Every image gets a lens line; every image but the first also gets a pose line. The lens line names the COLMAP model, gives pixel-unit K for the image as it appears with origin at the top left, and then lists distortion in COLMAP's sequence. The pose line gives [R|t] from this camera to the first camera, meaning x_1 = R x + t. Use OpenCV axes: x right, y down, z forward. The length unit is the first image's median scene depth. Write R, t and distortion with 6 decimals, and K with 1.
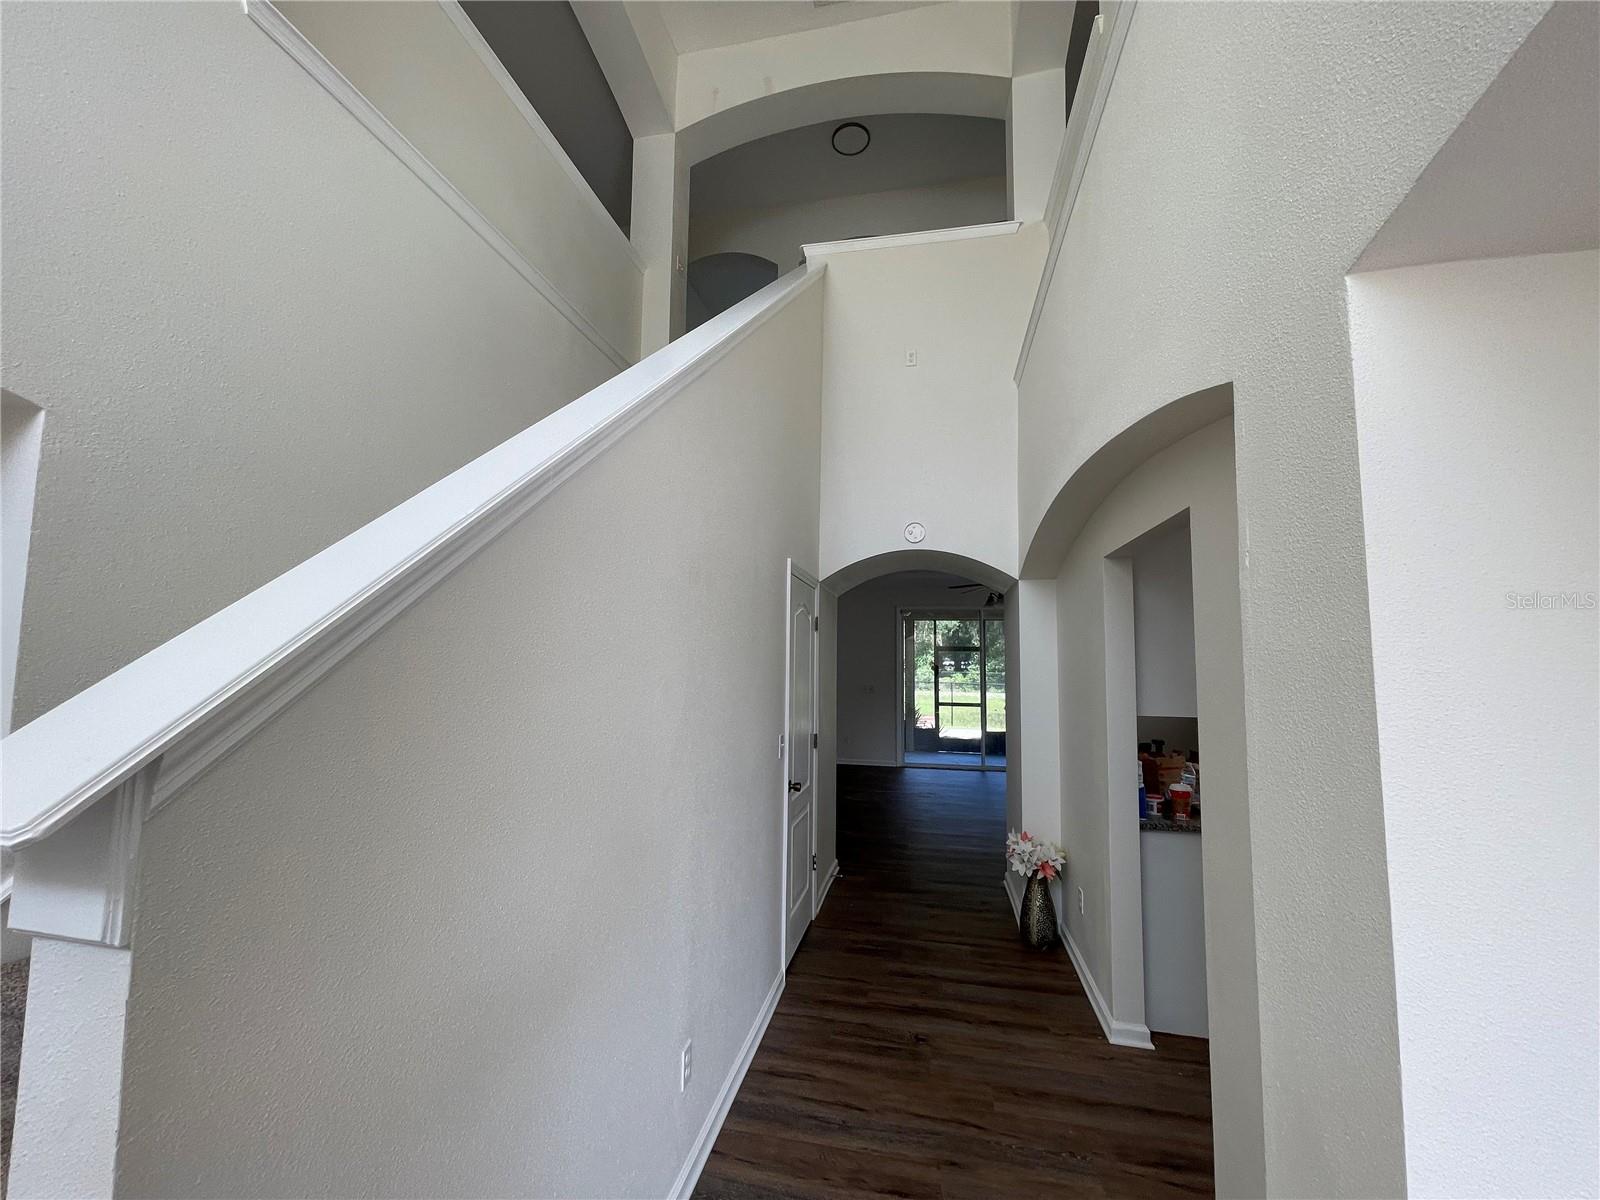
lens RADIAL K [[641.9, 0, 796.4], [0, 641.9, 607.5], [0, 0, 1]] dist [-0.000629, -0.000018]
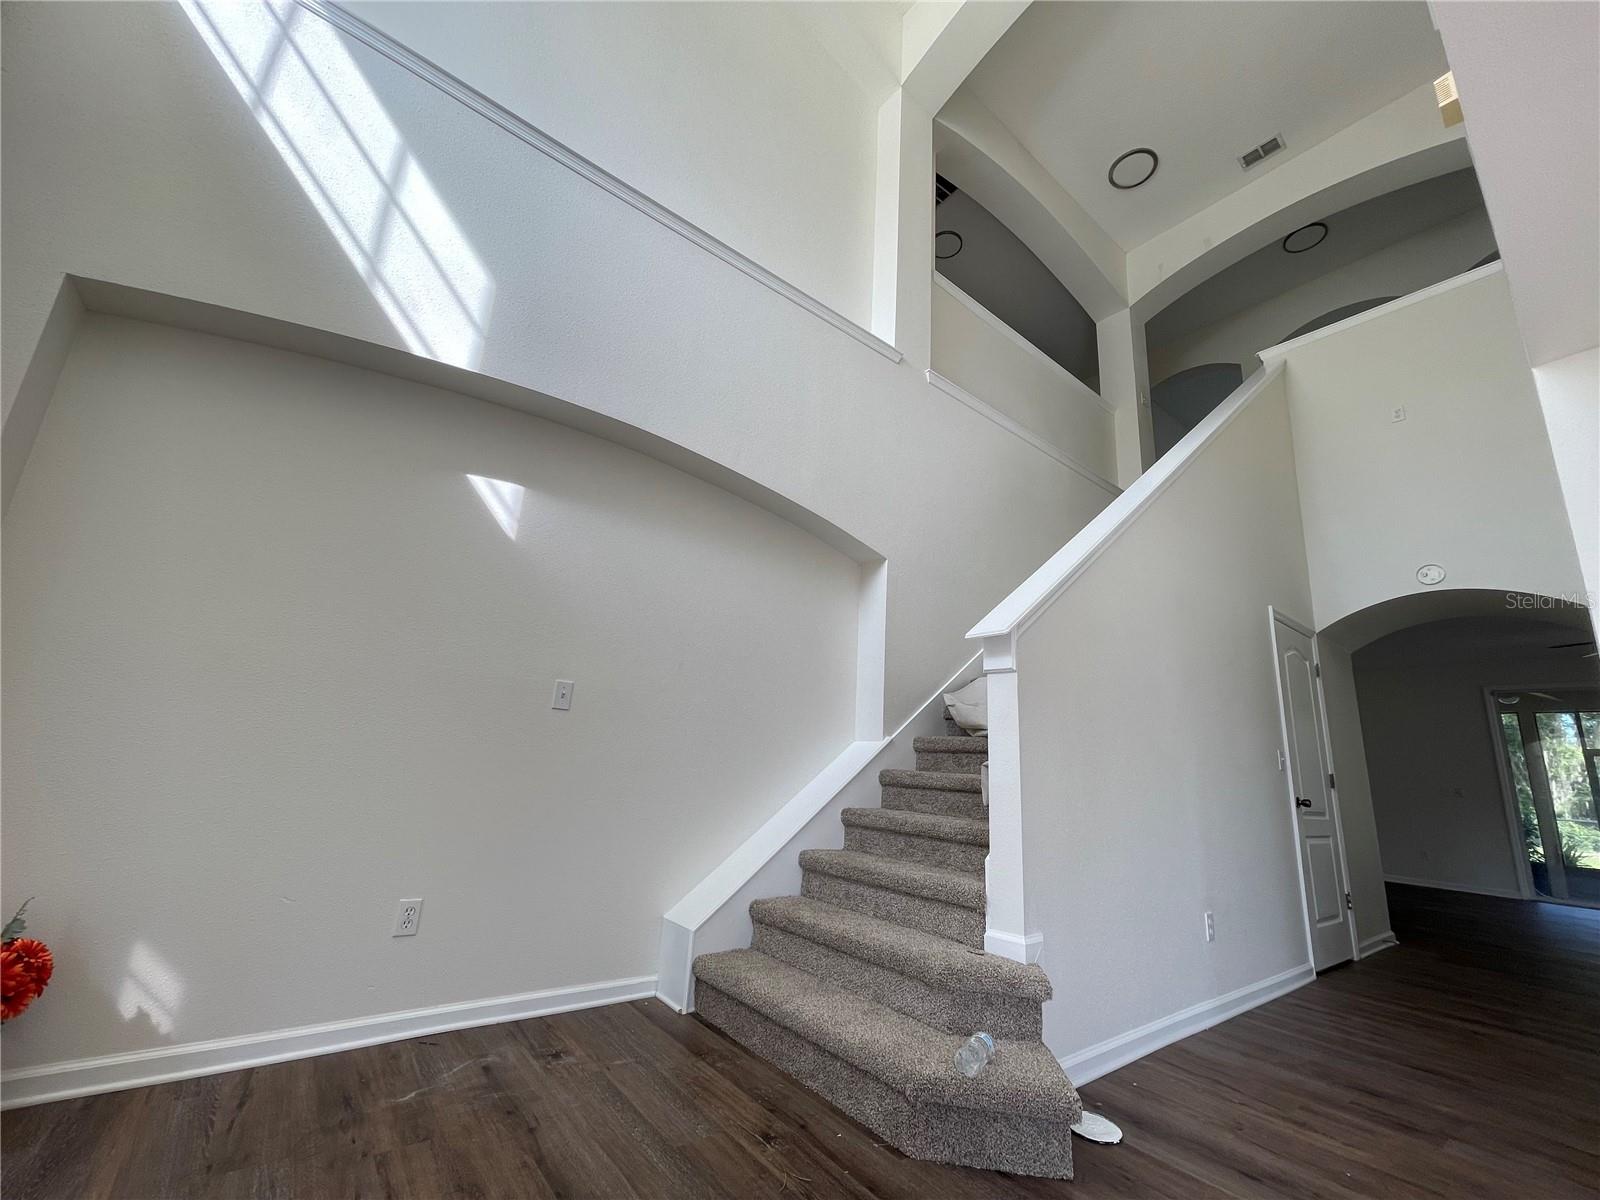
lens RADIAL K [[641.9, 0, 796.4], [0, 641.9, 607.5], [0, 0, 1]] dist [-0.000629, -0.000018]
pose [[0.762099, -0.119416, -0.636353, 0.061214], [-0.000702, 0.982691, -0.185249, 0.120057], [0.647460, 0.141625, 0.748824, -0.384755]]
